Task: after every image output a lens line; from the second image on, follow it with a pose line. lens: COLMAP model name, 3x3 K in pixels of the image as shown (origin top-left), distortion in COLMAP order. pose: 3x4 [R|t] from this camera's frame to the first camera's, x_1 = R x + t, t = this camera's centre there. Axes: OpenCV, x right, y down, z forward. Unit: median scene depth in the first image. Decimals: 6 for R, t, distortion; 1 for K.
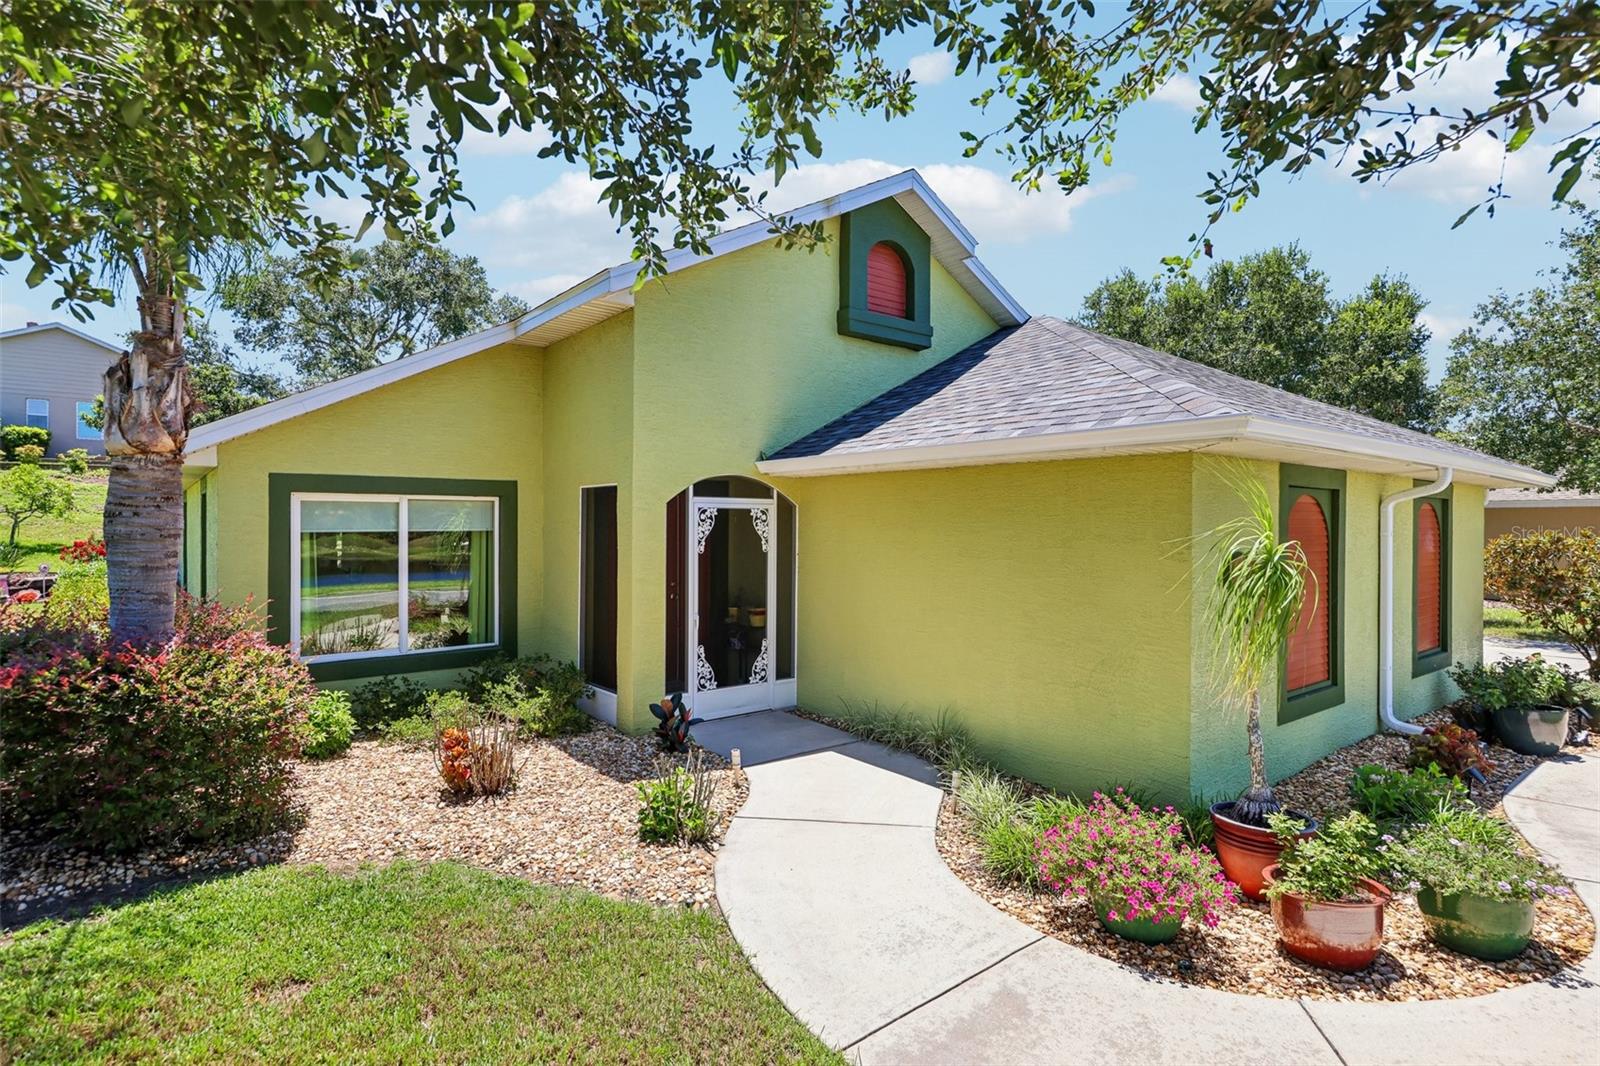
lens RADIAL K [[826.6, 0, 806.6], [0, 826.6, 537.7], [0, 0, 1]] dist [0.014519, -0.000189]
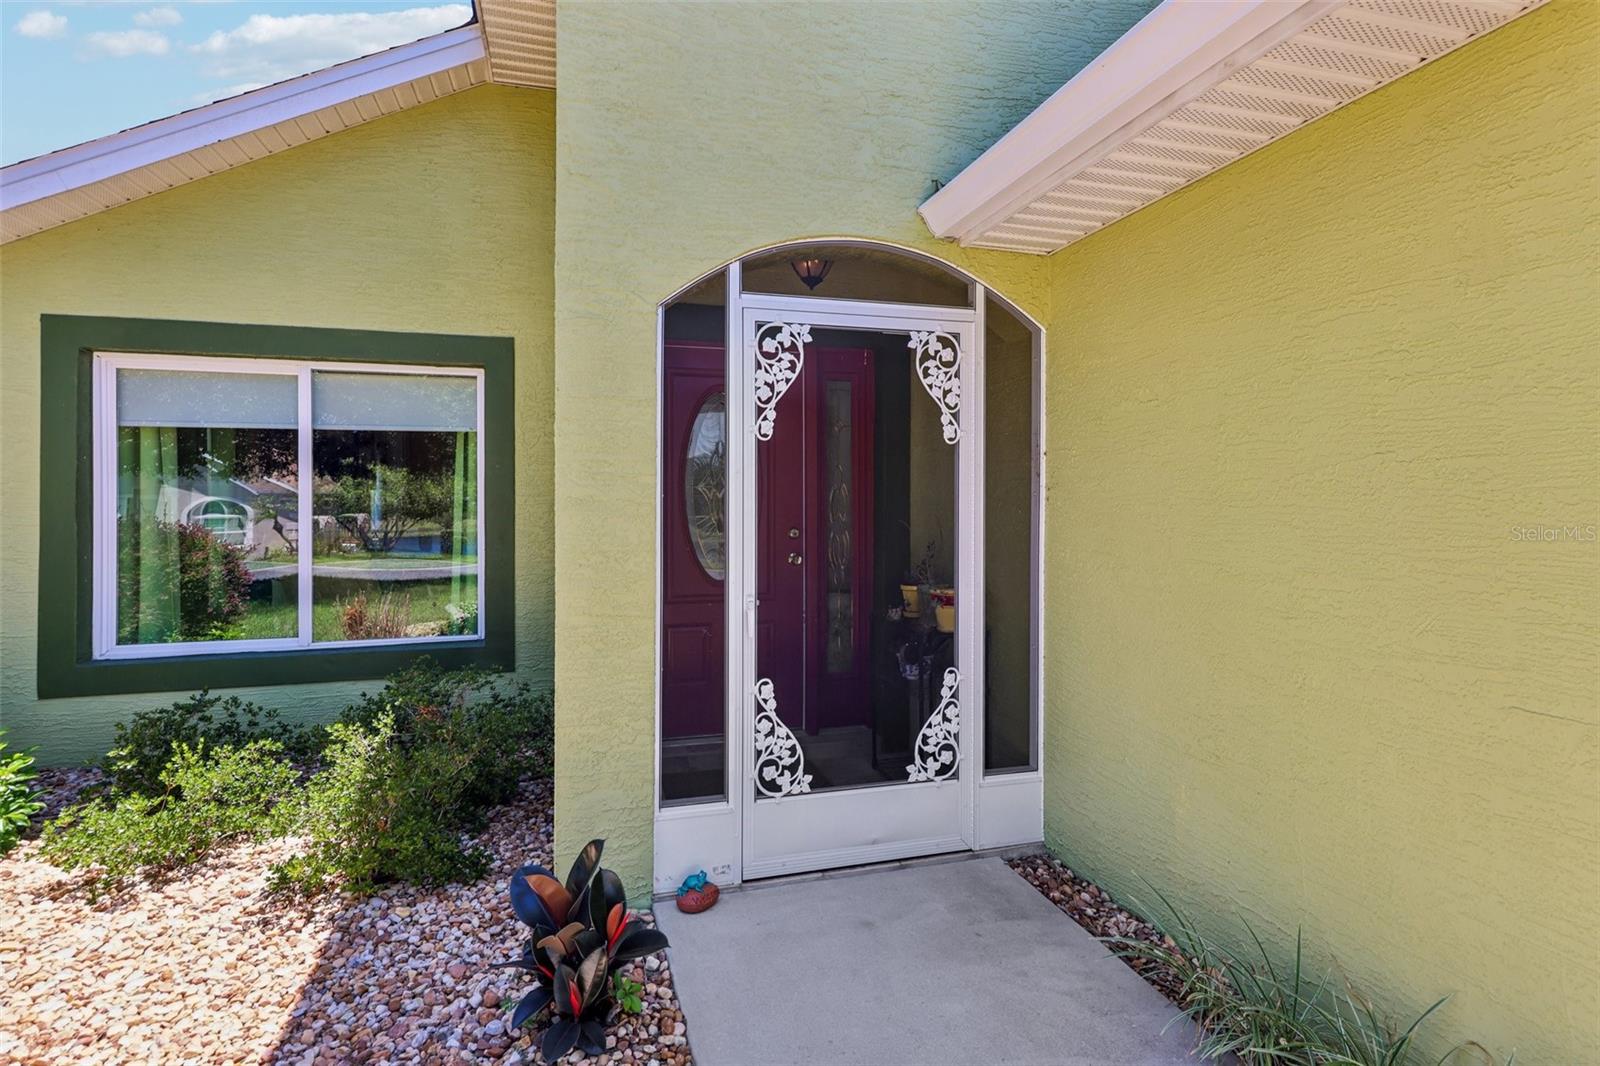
lens RADIAL K [[826.6, 0, 798.8], [0, 826.6, 507.1], [0, 0, 1]] dist [0.014519, -0.000189]
pose [[0.922930, -0.002856, -0.384957, 0.034822], [-0.001835, 0.999928, -0.011818, 0.053696], [0.384963, 0.011613, 0.922859, 0.637716]]
